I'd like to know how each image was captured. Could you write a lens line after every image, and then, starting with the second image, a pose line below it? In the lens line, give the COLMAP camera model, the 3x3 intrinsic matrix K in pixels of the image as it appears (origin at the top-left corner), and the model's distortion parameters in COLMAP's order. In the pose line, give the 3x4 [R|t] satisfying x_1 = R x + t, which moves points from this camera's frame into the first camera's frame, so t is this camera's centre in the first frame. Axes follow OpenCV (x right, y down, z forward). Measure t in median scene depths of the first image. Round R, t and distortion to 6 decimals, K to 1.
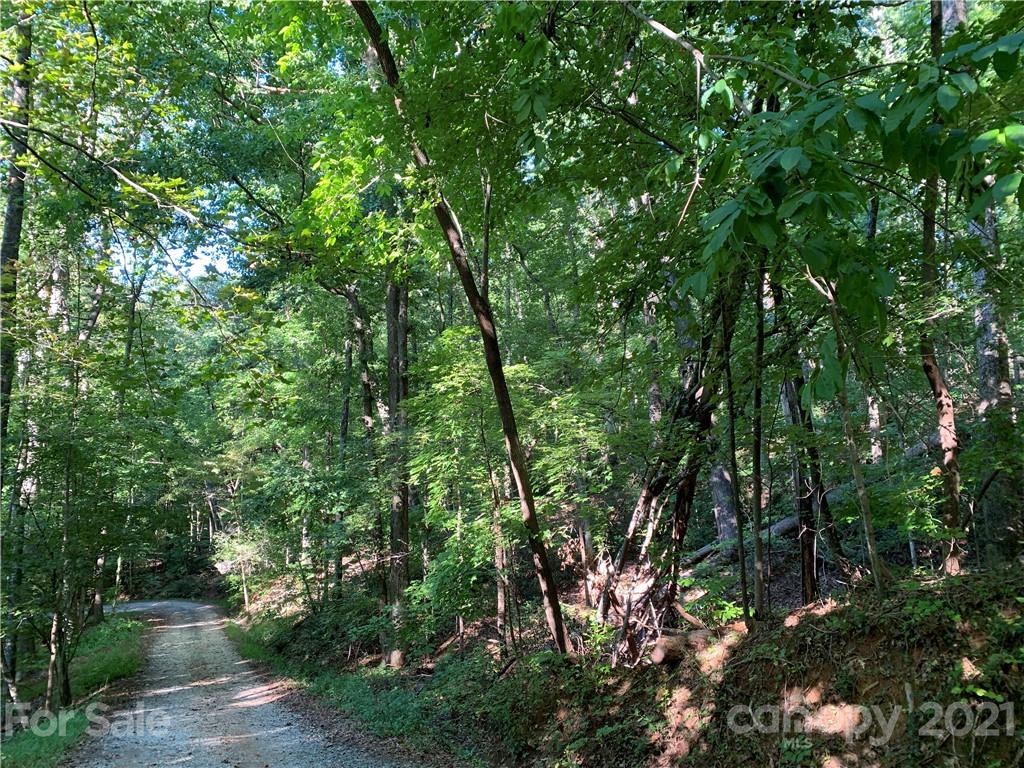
lens RADIAL K [[778.2, 0, 512.3], [0, 778.2, 367.9], [0, 0, 1]] dist [0.001451, 0.002494]
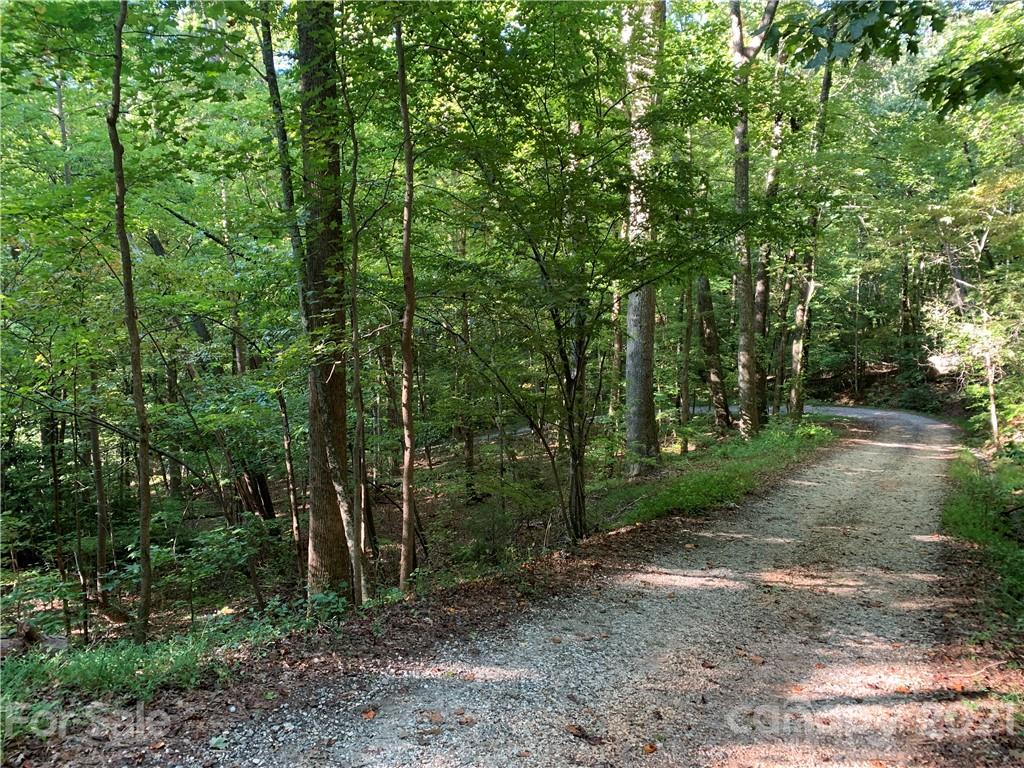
lens RADIAL K [[778.2, 0, 512.3], [0, 778.2, 367.9], [0, 0, 1]] dist [0.001451, 0.002494]
pose [[0.607800, 0.094187, -0.788484, -0.084027], [0.090824, 0.978179, 0.186859, 0.099580], [0.788879, -0.185186, 0.585983, 0.325292]]
